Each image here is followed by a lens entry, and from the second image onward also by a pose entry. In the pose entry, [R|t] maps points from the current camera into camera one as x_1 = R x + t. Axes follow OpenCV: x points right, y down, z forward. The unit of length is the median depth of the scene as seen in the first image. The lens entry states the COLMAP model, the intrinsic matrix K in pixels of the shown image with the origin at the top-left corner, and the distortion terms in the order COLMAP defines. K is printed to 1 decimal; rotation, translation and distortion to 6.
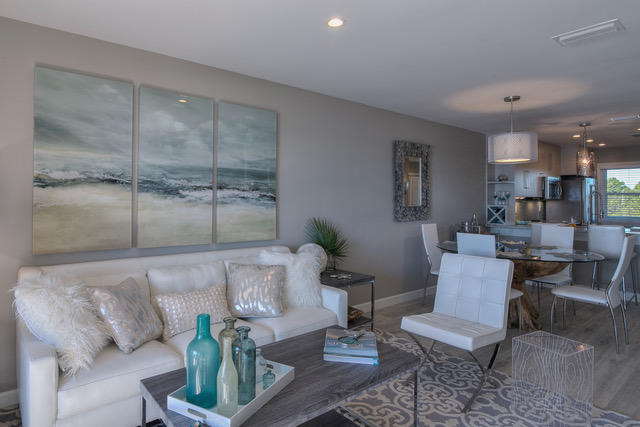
lens RADIAL K [[379.2, 0, 319.8], [0, 379.2, 208.7], [0, 0, 1]] dist [-0.025066, -0.000455]
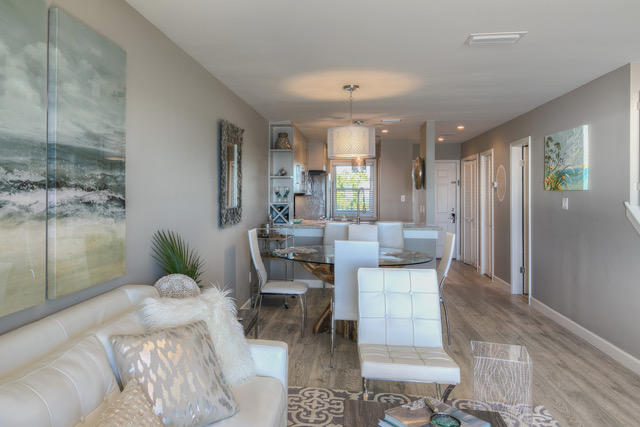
lens RADIAL K [[451.4, 0, 320.1], [0, 451.4, 211.7], [0, 0, 1]] dist [-0.036884, 0.001174]
pose [[0.746850, -0.026216, 0.664476, -0.370655], [0.013896, 0.999620, 0.023819, -0.027730], [-0.664848, -0.008556, 0.746930, 0.324797]]
